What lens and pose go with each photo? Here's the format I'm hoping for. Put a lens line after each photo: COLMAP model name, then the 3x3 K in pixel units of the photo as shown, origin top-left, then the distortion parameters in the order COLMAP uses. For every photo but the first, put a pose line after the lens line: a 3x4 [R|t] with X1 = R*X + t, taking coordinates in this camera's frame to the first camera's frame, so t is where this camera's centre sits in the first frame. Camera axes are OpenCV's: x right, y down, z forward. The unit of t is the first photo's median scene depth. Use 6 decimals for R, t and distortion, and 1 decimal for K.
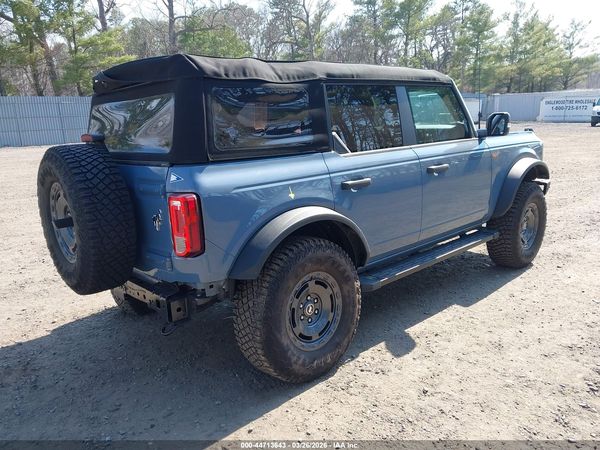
lens RADIAL K [[474.6, 0, 296.8], [0, 474.6, 218.9], [0, 0, 1]] dist [0.049837, -0.055345]
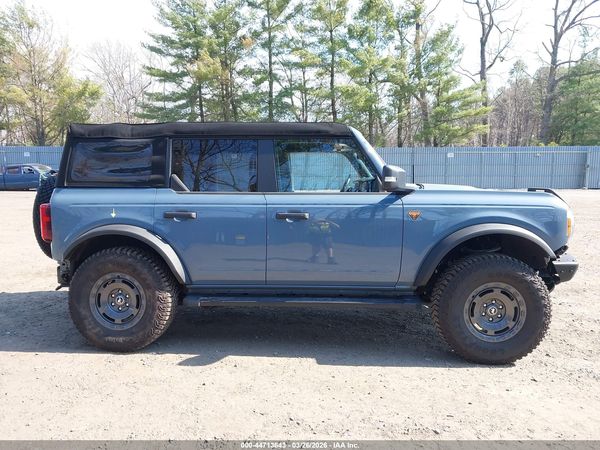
lens RADIAL K [[474.6, 0, 296.8], [0, 474.6, 227.3], [0, 0, 1]] dist [0.049837, -0.055345]
pose [[0.691147, 0.118420, -0.712947, 1.205383], [-0.177893, 0.984009, -0.009010, -0.084646], [0.700479, 0.133055, 0.701161, 0.331915]]
